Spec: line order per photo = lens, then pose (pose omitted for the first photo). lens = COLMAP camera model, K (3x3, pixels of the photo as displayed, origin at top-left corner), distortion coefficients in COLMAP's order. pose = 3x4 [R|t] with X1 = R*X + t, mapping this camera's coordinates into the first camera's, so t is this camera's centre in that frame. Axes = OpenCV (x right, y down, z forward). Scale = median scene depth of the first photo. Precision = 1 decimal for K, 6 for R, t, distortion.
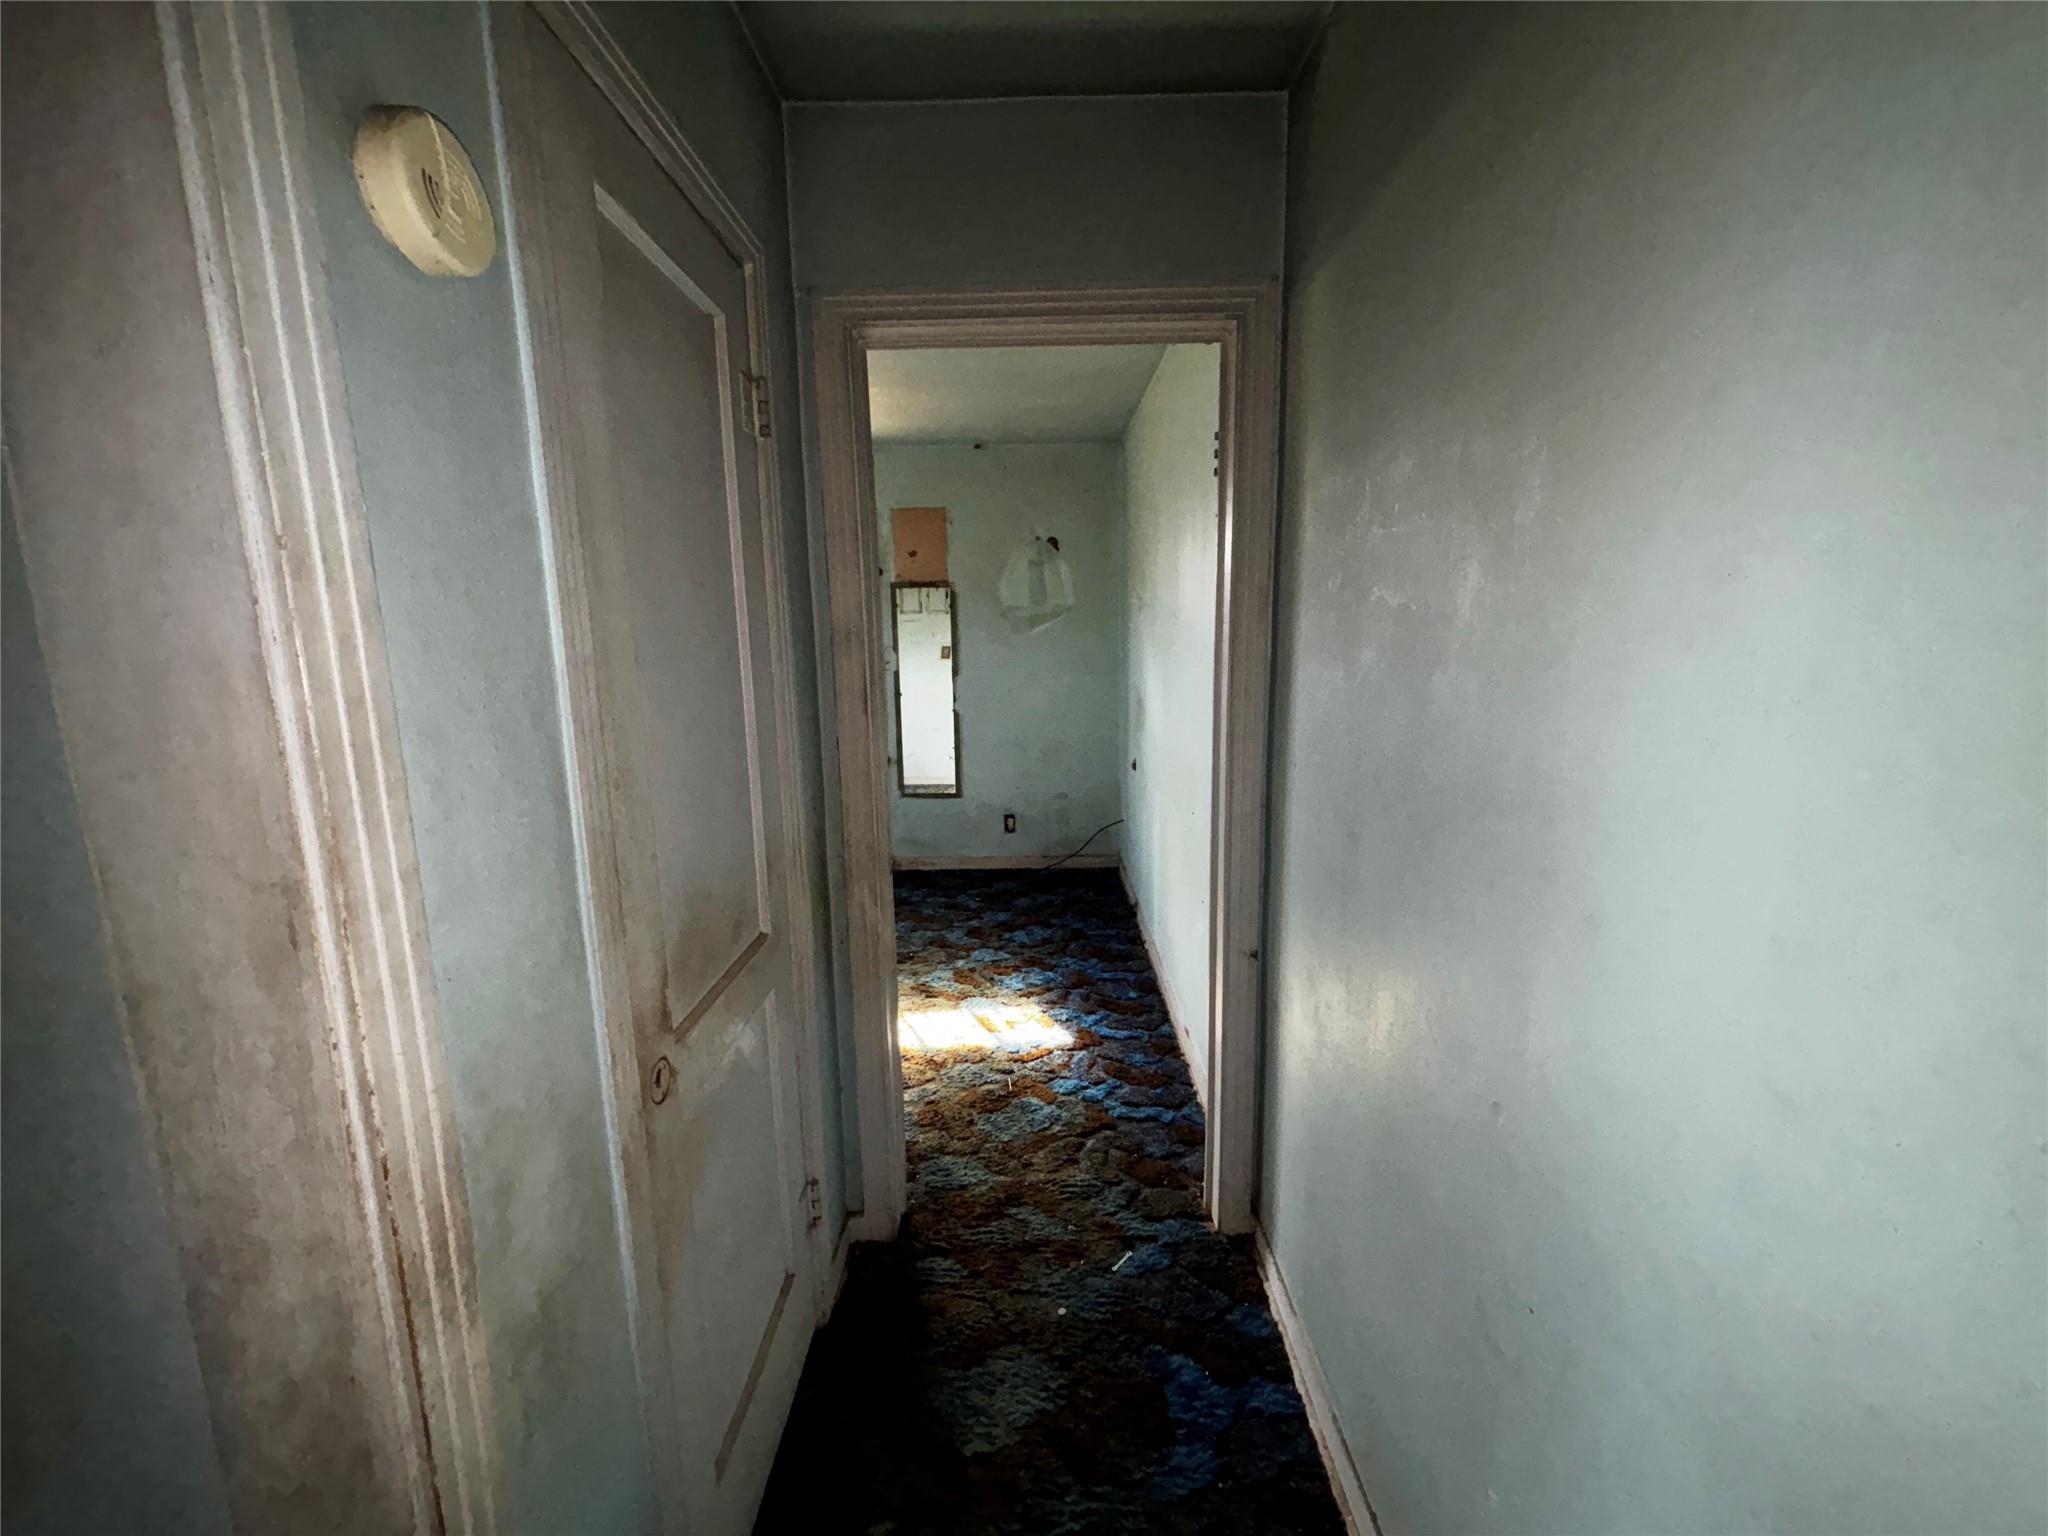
lens RADIAL K [[830.2, 0, 1027.8], [0, 830.2, 772.6], [0, 0, 1]] dist [-0.000666, -0.000349]
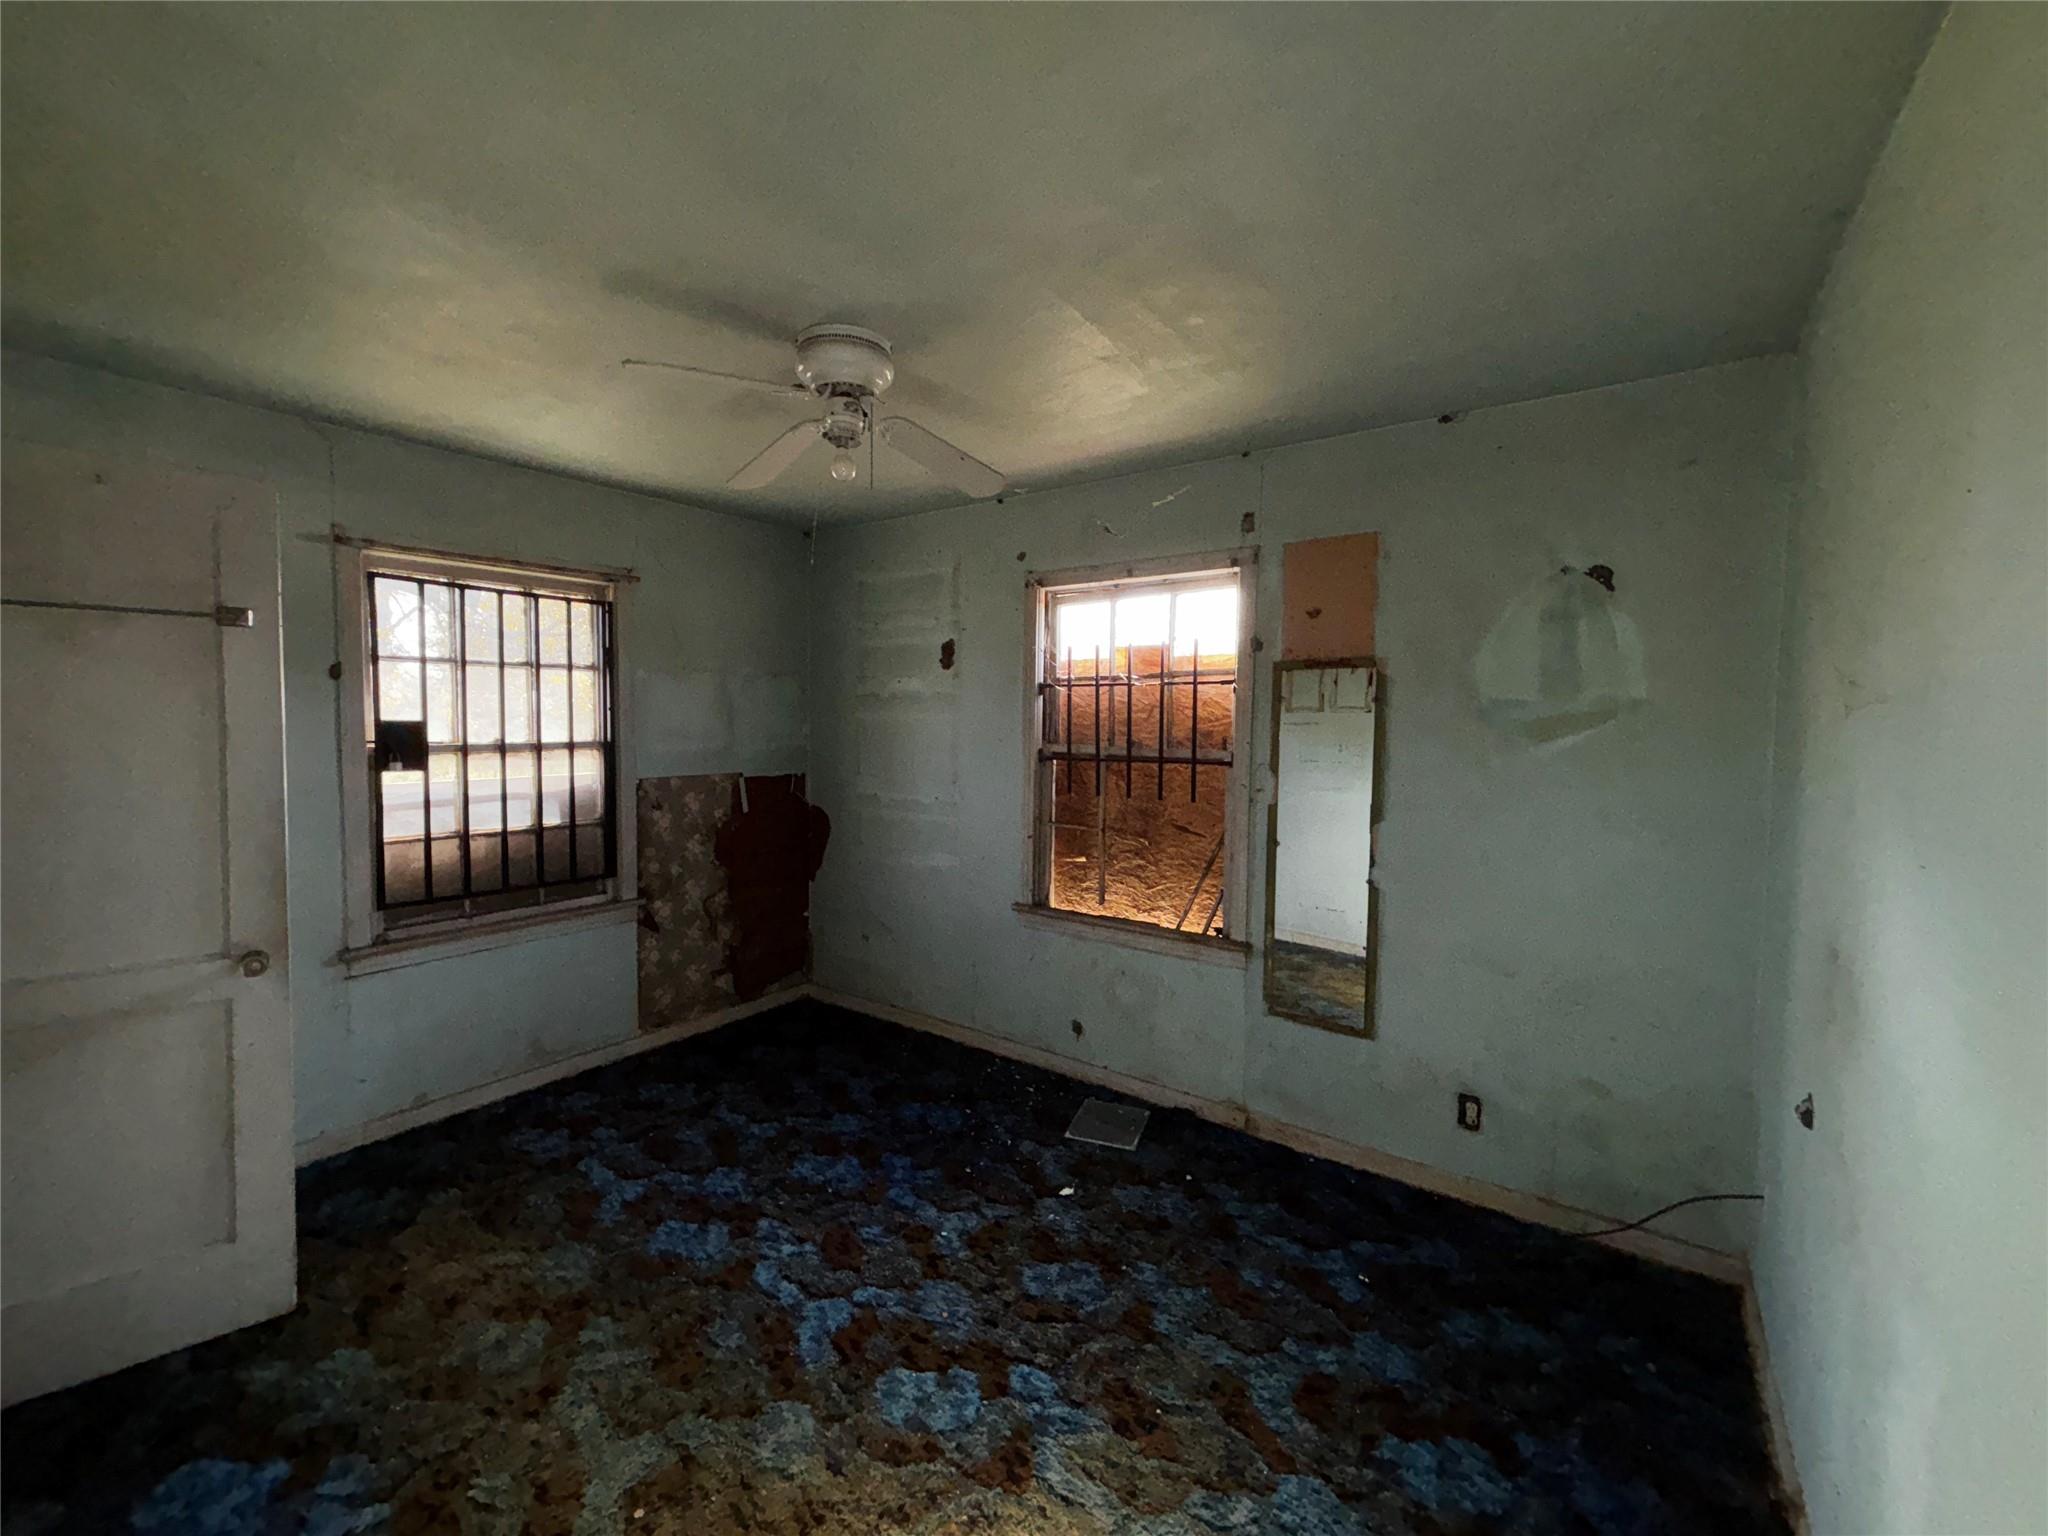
lens RADIAL K [[830.2, 0, 1012.6], [0, 830.2, 764.4], [0, 0, 1]] dist [-0.000666, -0.000349]
pose [[0.806333, 0.049044, -0.589425, 0.045007], [-0.119610, 0.989487, -0.081294, -0.081110], [0.579242, 0.136051, 0.803722, 0.407734]]
